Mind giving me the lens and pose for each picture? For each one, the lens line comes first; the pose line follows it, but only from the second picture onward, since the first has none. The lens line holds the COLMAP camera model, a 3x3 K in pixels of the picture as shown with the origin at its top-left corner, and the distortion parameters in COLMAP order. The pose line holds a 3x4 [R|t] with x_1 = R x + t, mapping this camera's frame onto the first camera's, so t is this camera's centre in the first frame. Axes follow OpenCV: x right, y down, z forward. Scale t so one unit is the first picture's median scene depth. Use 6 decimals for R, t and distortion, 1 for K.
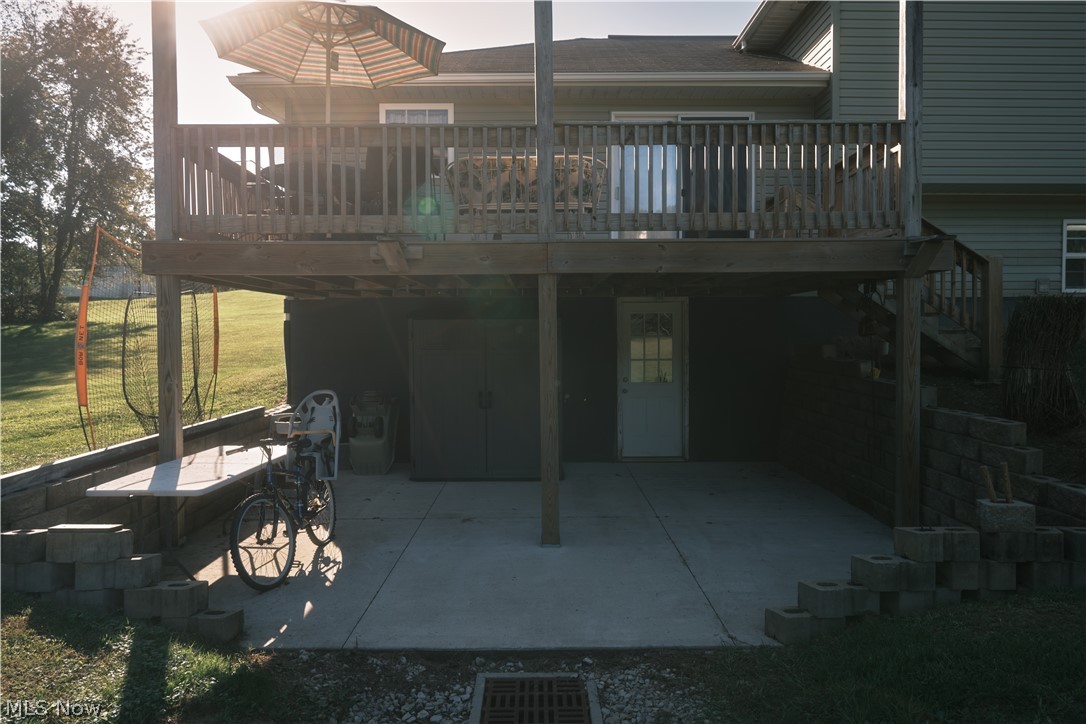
lens RADIAL K [[743.9, 0, 536.6], [0, 743.9, 361.2], [0, 0, 1]] dist [-0.008565, -0.001602]
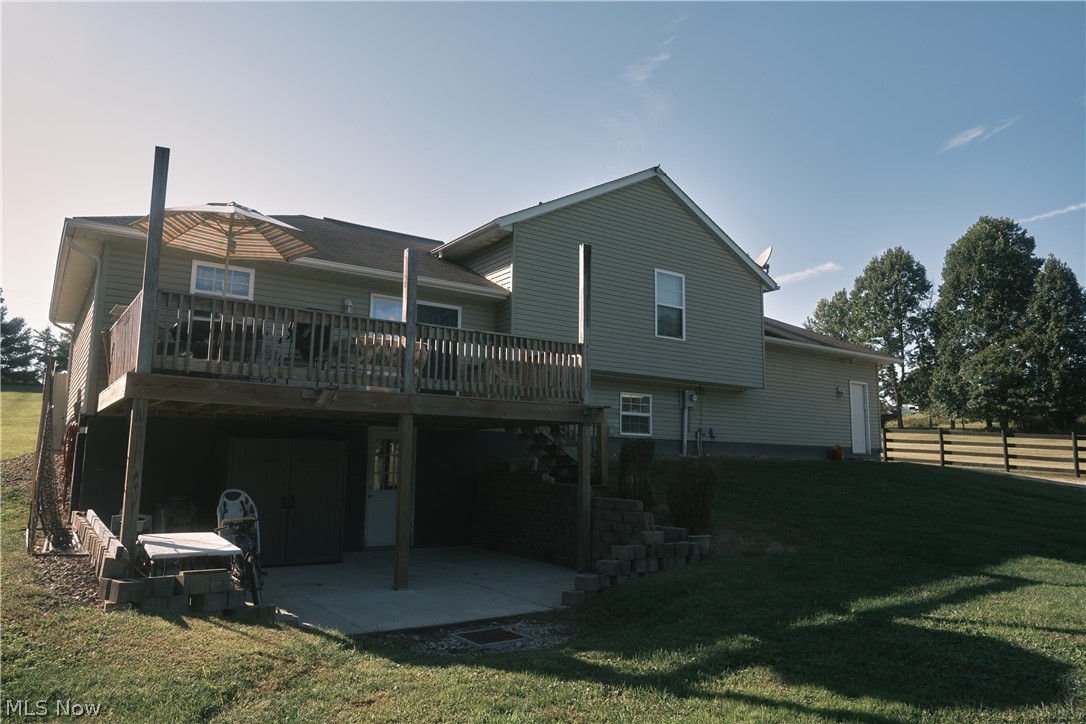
lens RADIAL K [[743.9, 0, 548.2], [0, 743.9, 358.6], [0, 0, 1]] dist [-0.008565, -0.001602]
pose [[0.819365, 0.095230, 0.565307, -0.647948], [0.002324, 0.985546, -0.169389, 0.037583], [-0.573268, 0.140105, 0.807301, -0.484321]]
